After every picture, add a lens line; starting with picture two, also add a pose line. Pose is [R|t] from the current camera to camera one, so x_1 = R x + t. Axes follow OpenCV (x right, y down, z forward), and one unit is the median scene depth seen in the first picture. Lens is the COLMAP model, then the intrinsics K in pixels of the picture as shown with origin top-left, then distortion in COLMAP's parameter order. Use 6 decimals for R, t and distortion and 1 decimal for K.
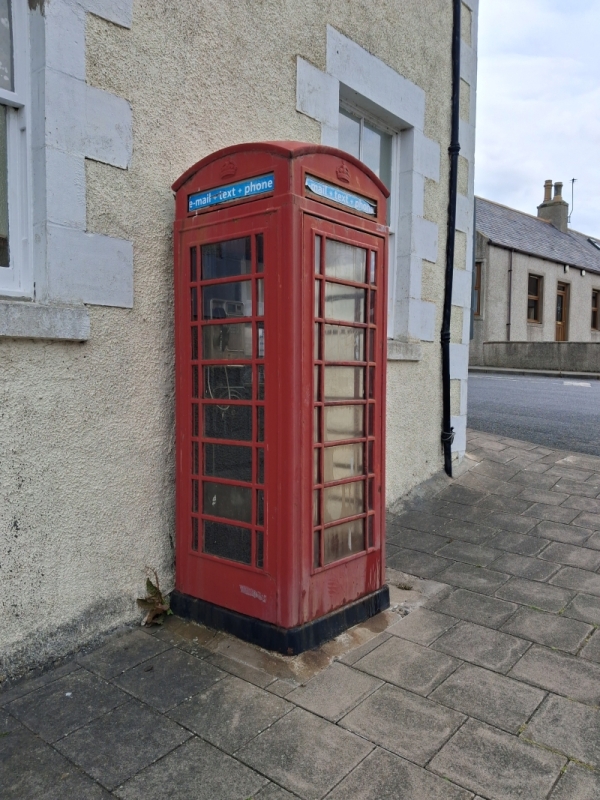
lens RADIAL K [[632.6, 0, 300.1], [0, 632.6, 404.8], [0, 0, 1]] dist [0.000165, 0.001673]
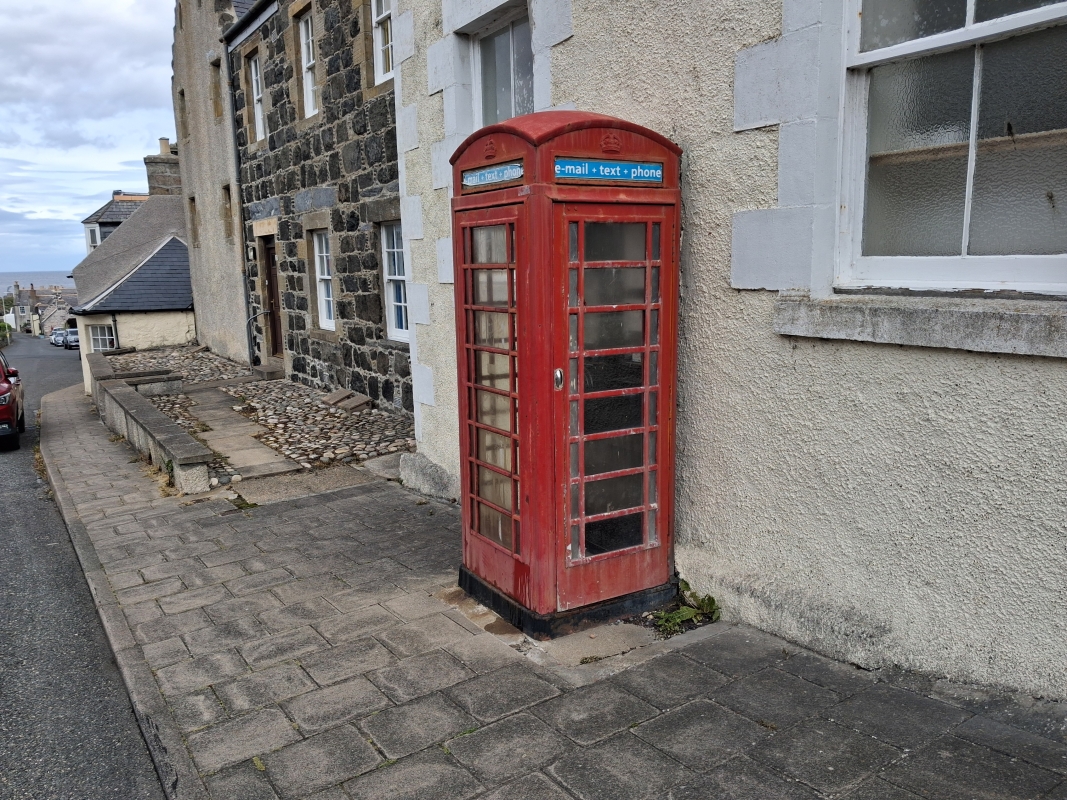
lens RADIAL K [[838.9, 0, 536.0], [0, 838.9, 413.1], [0, 0, 1]] dist [0.135201, -0.361772]
pose [[-0.318916, 0.165069, -0.933298, 1.251981], [-0.029163, 0.982541, 0.183744, -0.206132], [0.947334, 0.085817, -0.308534, 1.440180]]
